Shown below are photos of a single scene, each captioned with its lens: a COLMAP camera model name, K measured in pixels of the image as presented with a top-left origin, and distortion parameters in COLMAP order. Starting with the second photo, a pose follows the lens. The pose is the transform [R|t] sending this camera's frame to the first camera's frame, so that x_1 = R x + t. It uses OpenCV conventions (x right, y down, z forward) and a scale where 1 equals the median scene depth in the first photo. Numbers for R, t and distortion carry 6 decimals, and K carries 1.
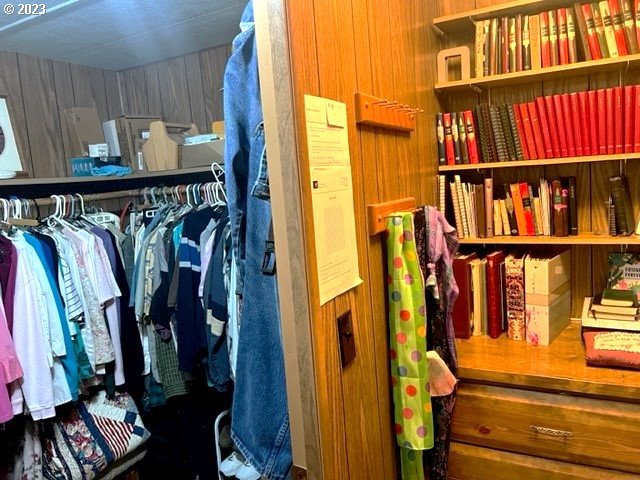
lens RADIAL K [[486.4, 0, 322.2], [0, 486.4, 235.7], [0, 0, 1]] dist [0.043115, -0.056040]
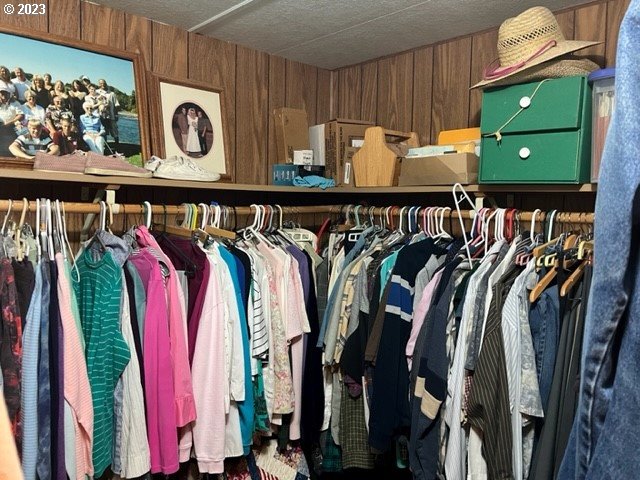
lens RADIAL K [[486.4, 0, 322.2], [0, 486.4, 235.7], [0, 0, 1]] dist [0.043115, -0.056040]
pose [[0.941021, 0.120295, -0.316241, -0.150606], [-0.131137, 0.991277, -0.013146, -0.031354], [0.311901, 0.053842, 0.948588, 0.215679]]
